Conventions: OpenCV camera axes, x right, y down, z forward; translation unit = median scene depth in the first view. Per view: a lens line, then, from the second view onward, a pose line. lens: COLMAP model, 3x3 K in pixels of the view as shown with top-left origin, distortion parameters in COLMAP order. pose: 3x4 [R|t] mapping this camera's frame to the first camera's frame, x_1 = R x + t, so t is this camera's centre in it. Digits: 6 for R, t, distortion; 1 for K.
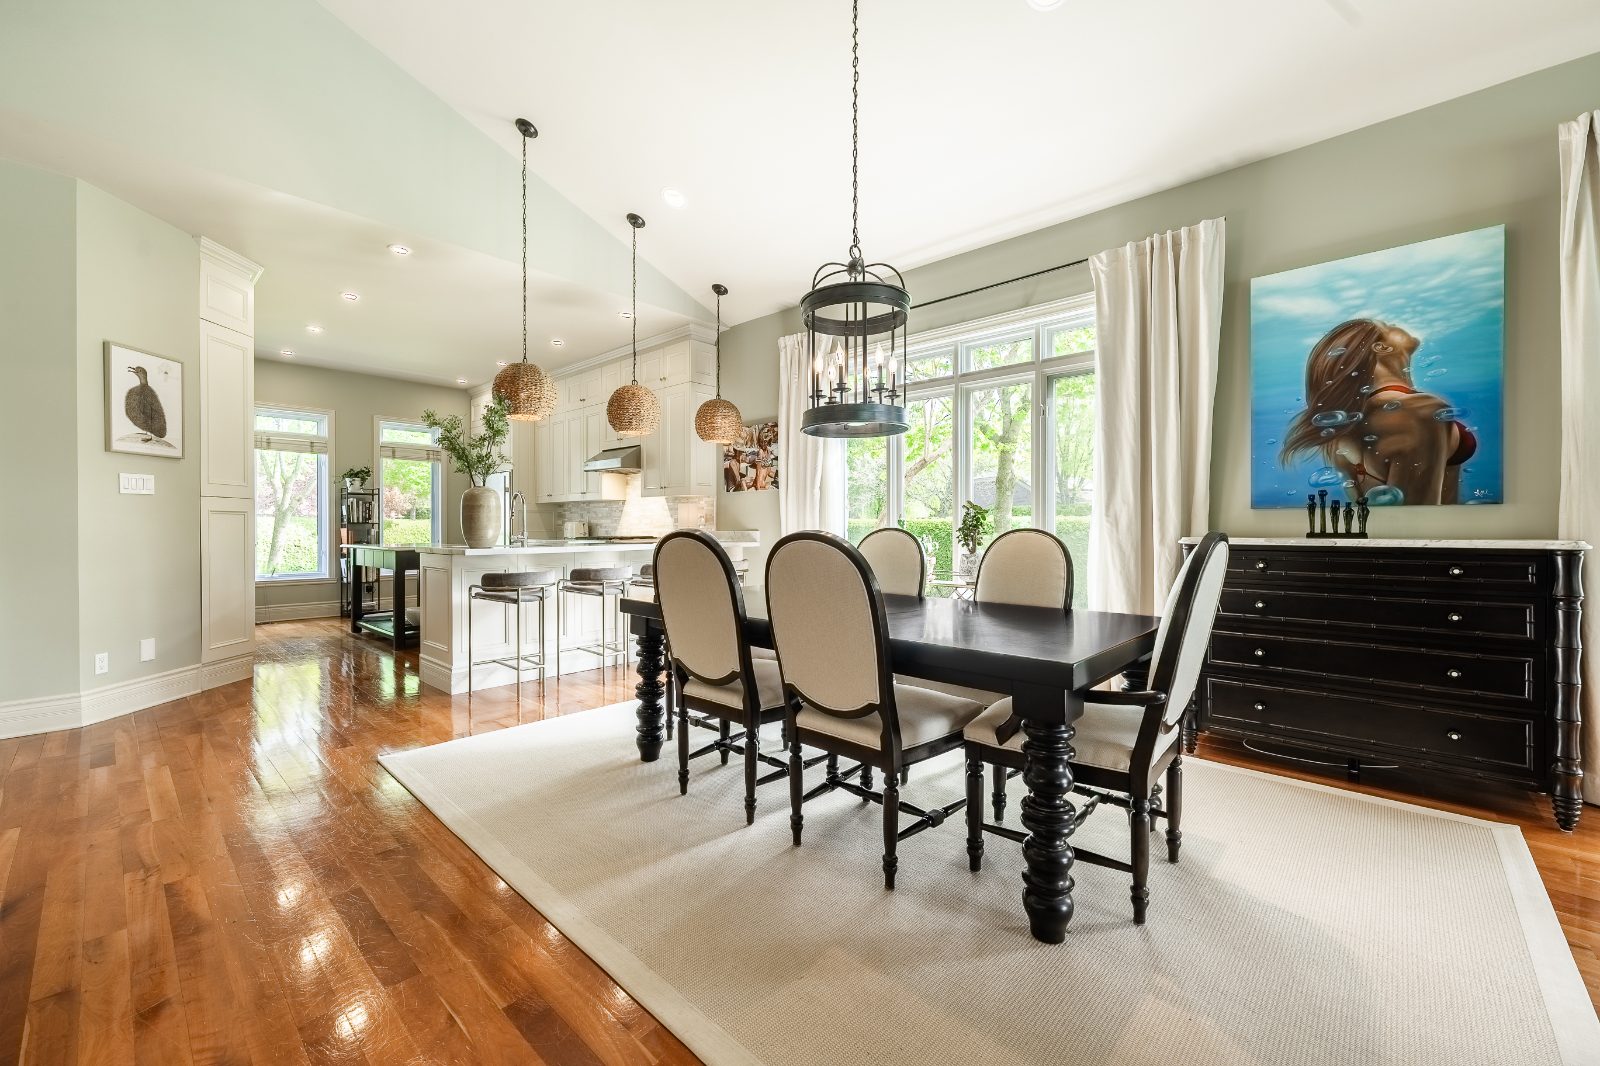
lens RADIAL K [[651.8, 0, 798.6], [0, 651.8, 536.5], [0, 0, 1]] dist [-0.001246, -0.000304]
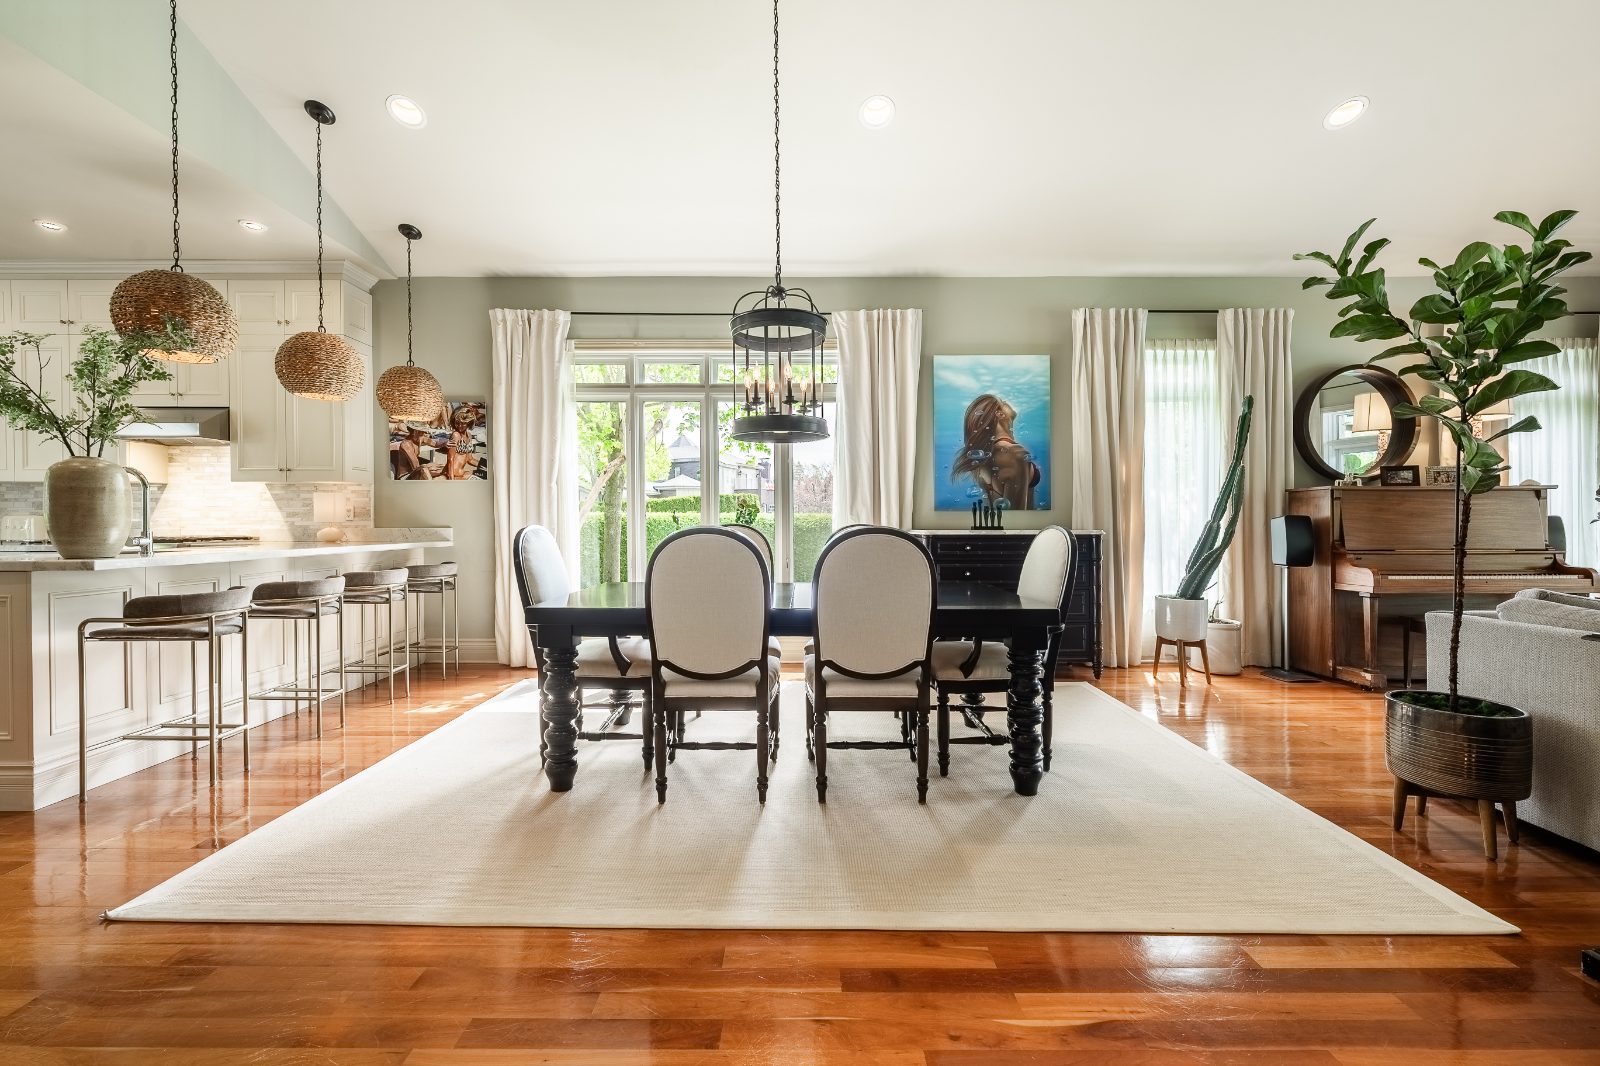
lens RADIAL K [[642.4, 0, 800.0], [0, 642.4, 533.0], [0, 0, 1]] dist [-0.001612, -0.000245]
pose [[0.731805, -0.011396, 0.681418, -0.543371], [0.010420, 0.999930, 0.005533, -0.002590], [-0.681434, 0.003051, 0.731873, 0.140757]]
